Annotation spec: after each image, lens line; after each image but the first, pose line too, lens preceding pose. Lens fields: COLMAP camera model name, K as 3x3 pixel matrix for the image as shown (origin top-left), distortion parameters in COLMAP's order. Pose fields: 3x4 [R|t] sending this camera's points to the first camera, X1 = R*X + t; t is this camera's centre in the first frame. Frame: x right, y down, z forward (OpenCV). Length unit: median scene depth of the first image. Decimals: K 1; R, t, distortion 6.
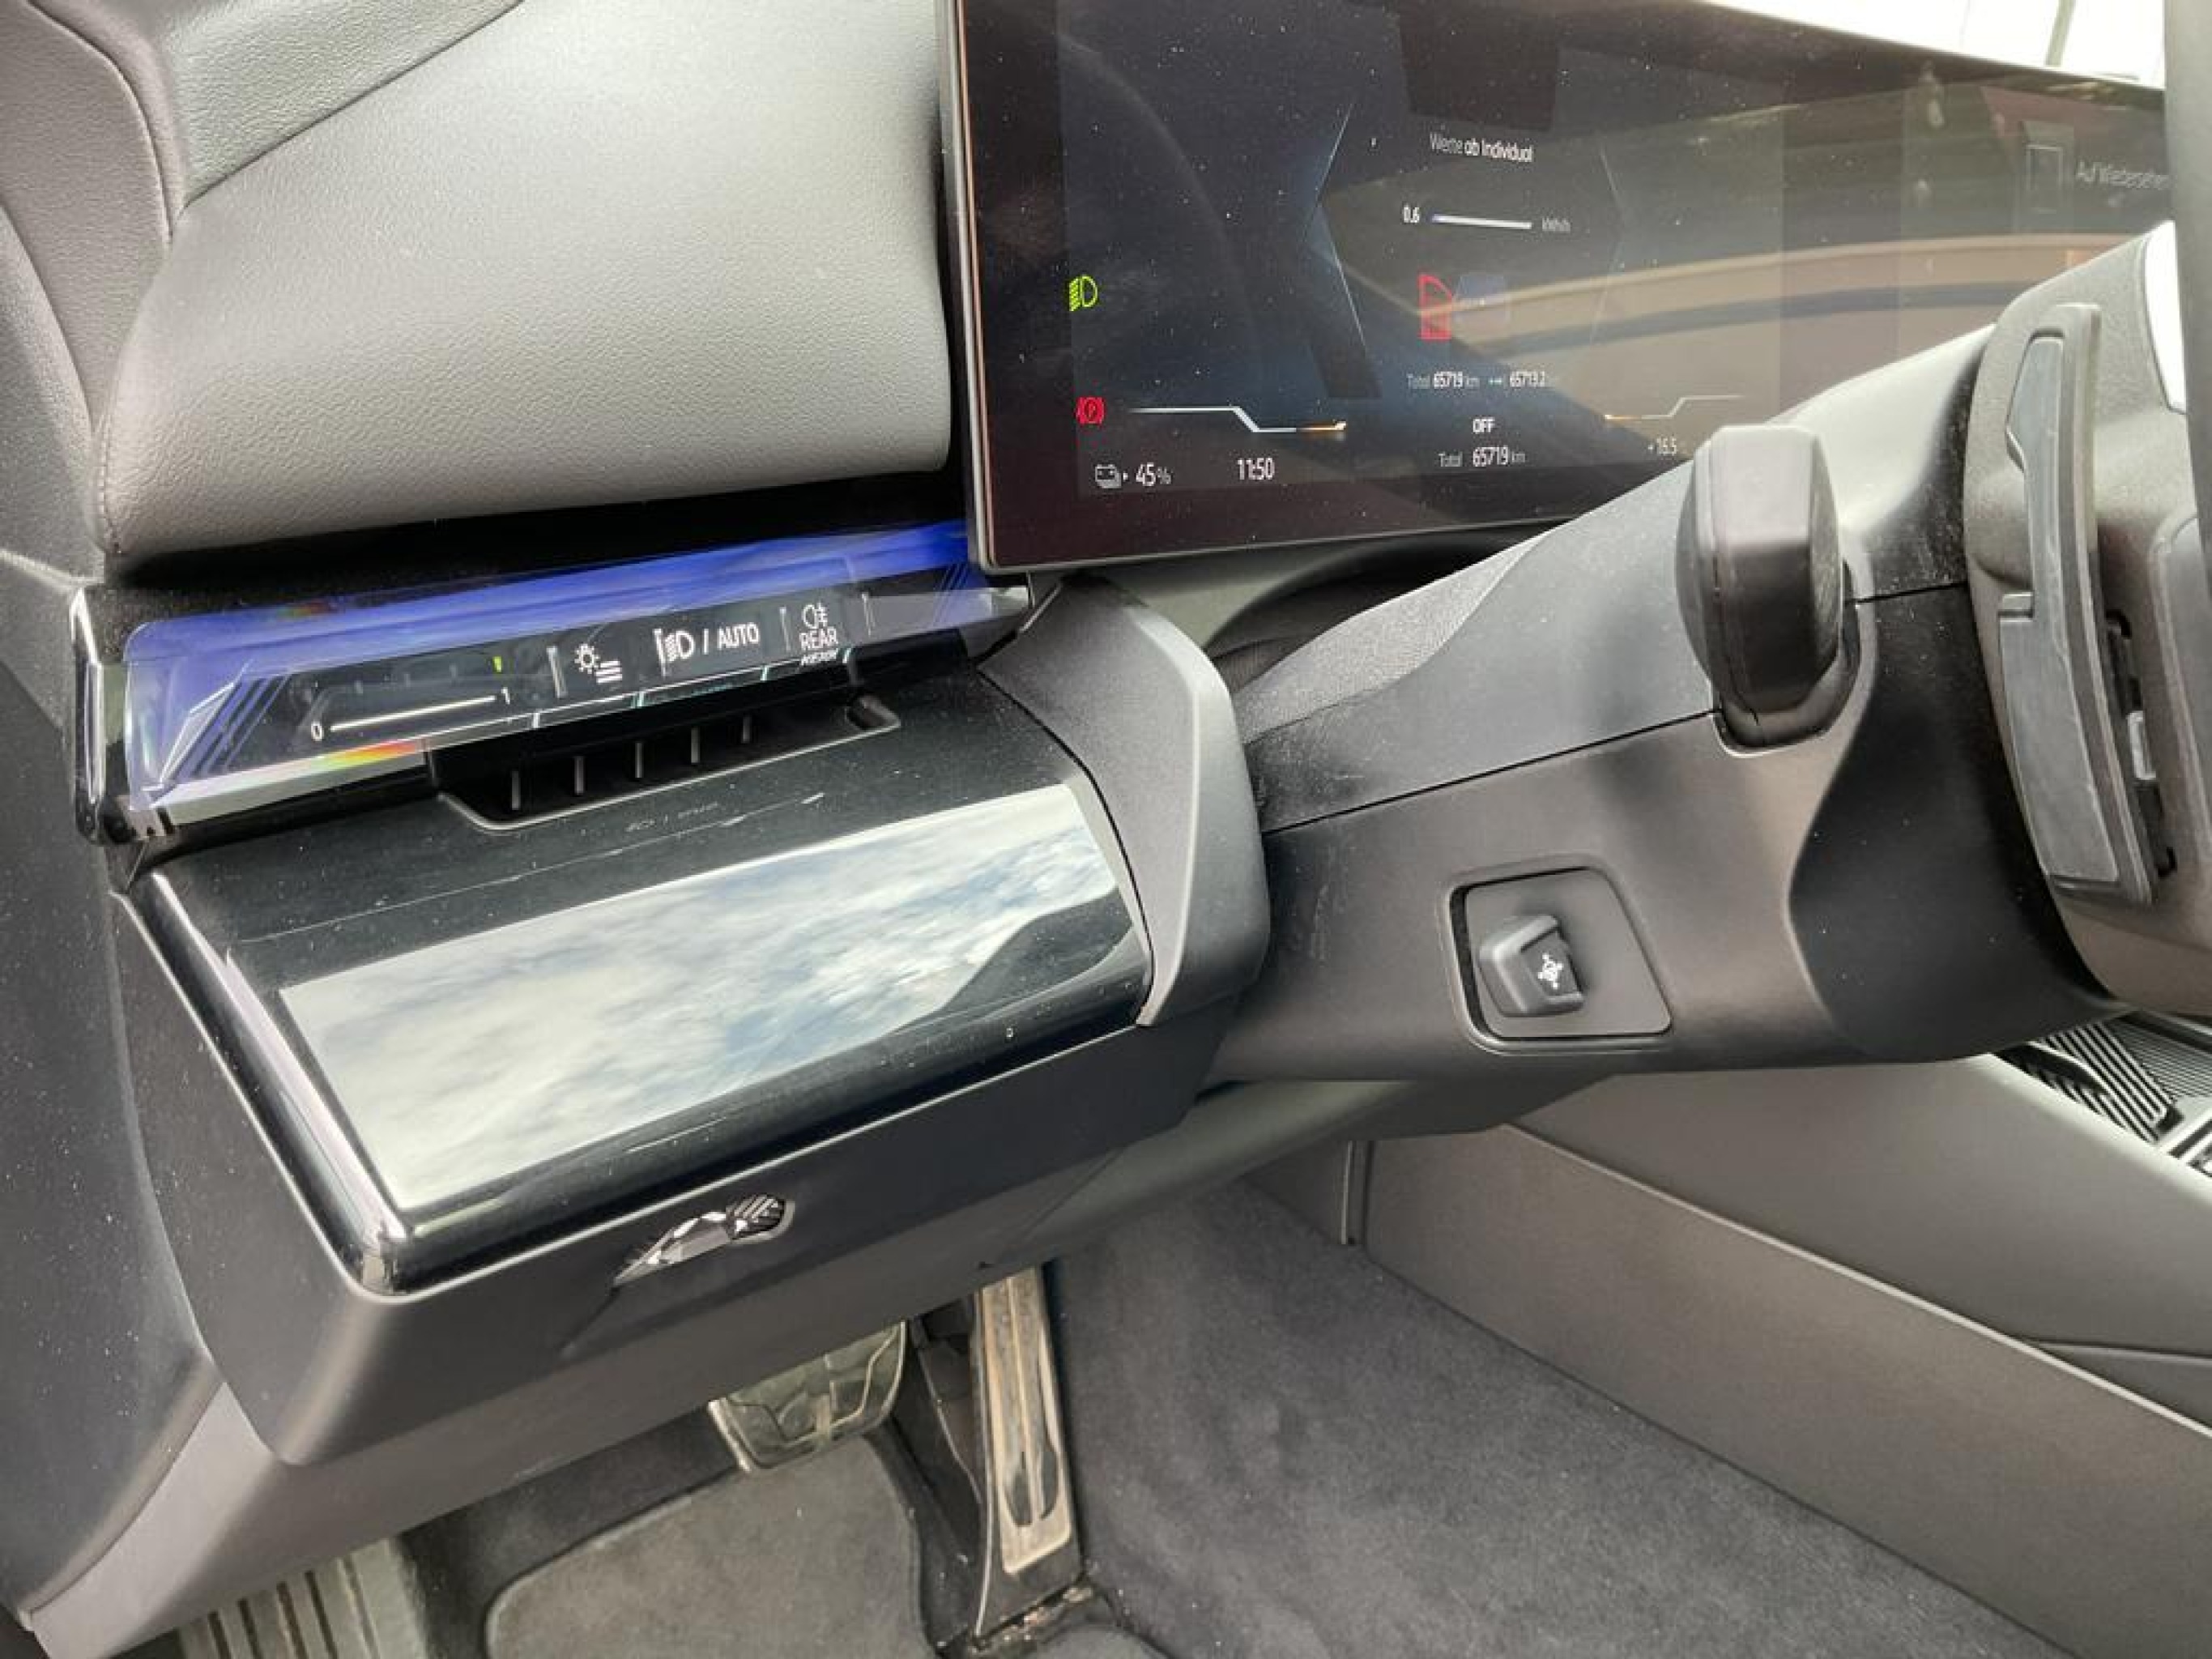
lens RADIAL K [[1853.4, 0, 1116.5], [0, 1853.4, 842.1], [0, 0, 1]] dist [0.089819, -0.168510]
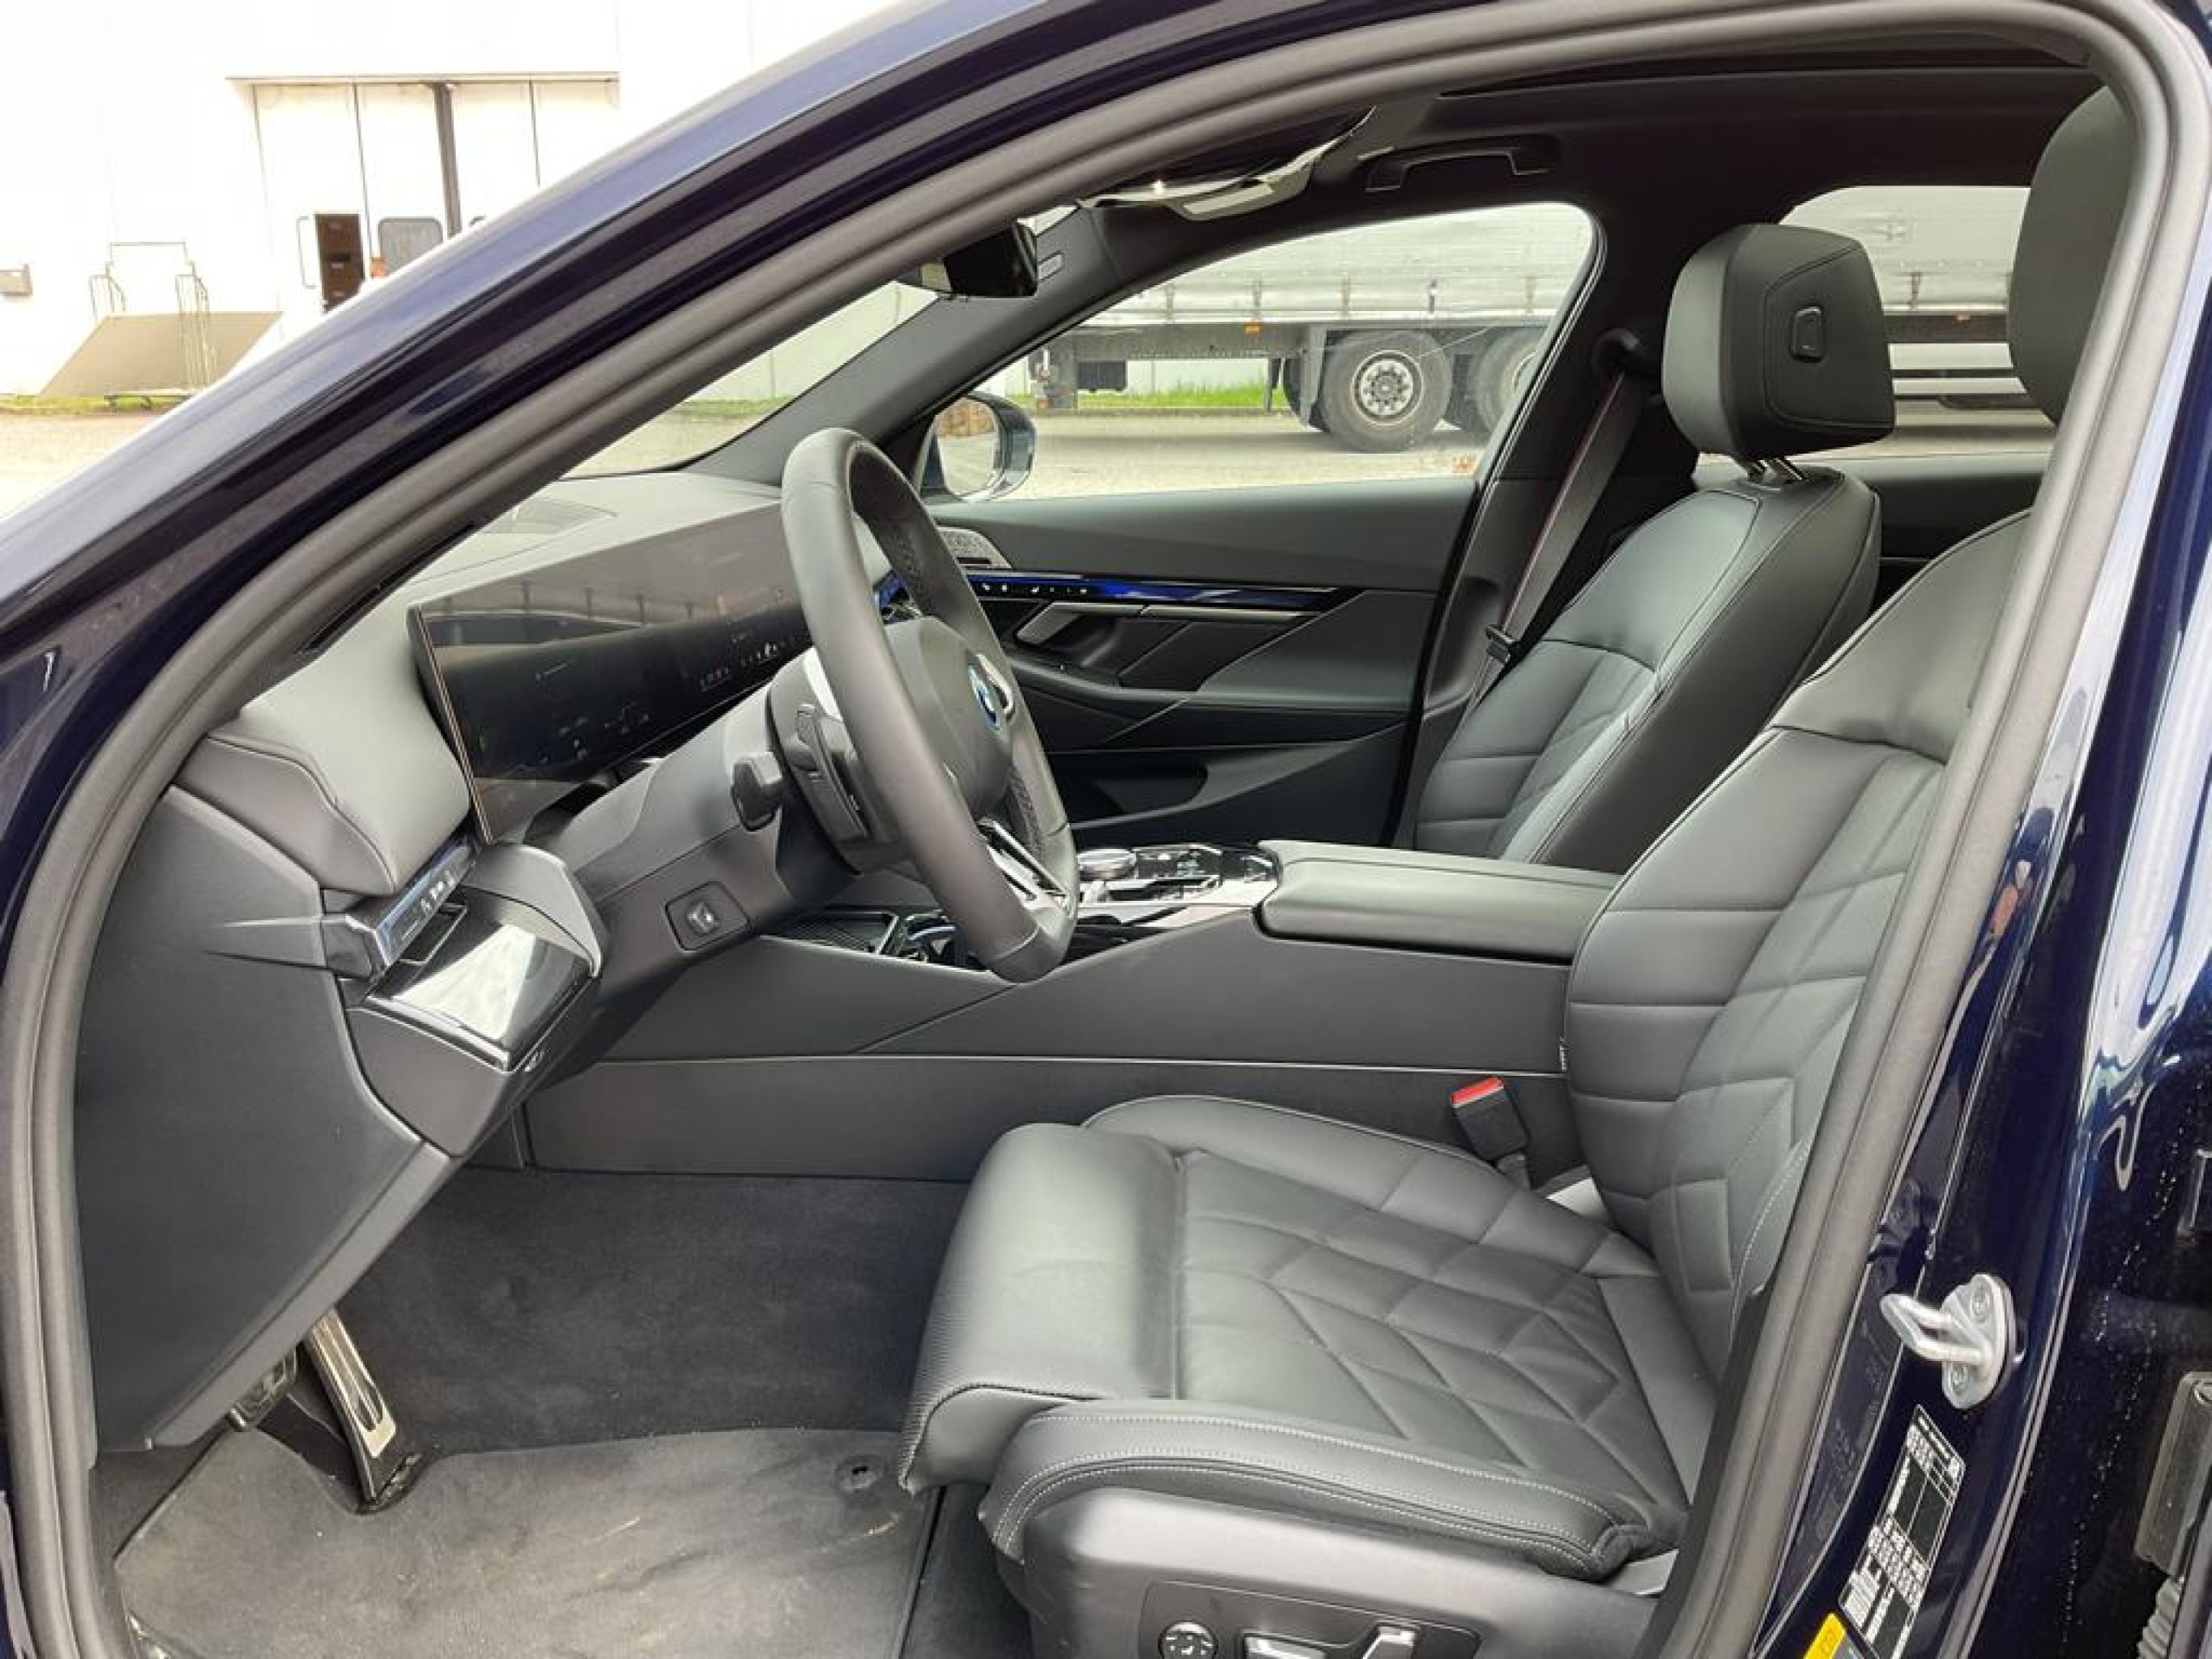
lens RADIAL K [[1853.4, 0, 1116.5], [0, 1853.4, 842.1], [0, 0, 1]] dist [0.089819, -0.168510]
pose [[0.715023, -0.272230, 0.643920, -0.617376], [0.311427, 0.948663, 0.055250, -0.005011], [-0.625904, 0.161029, 0.763095, -0.896491]]
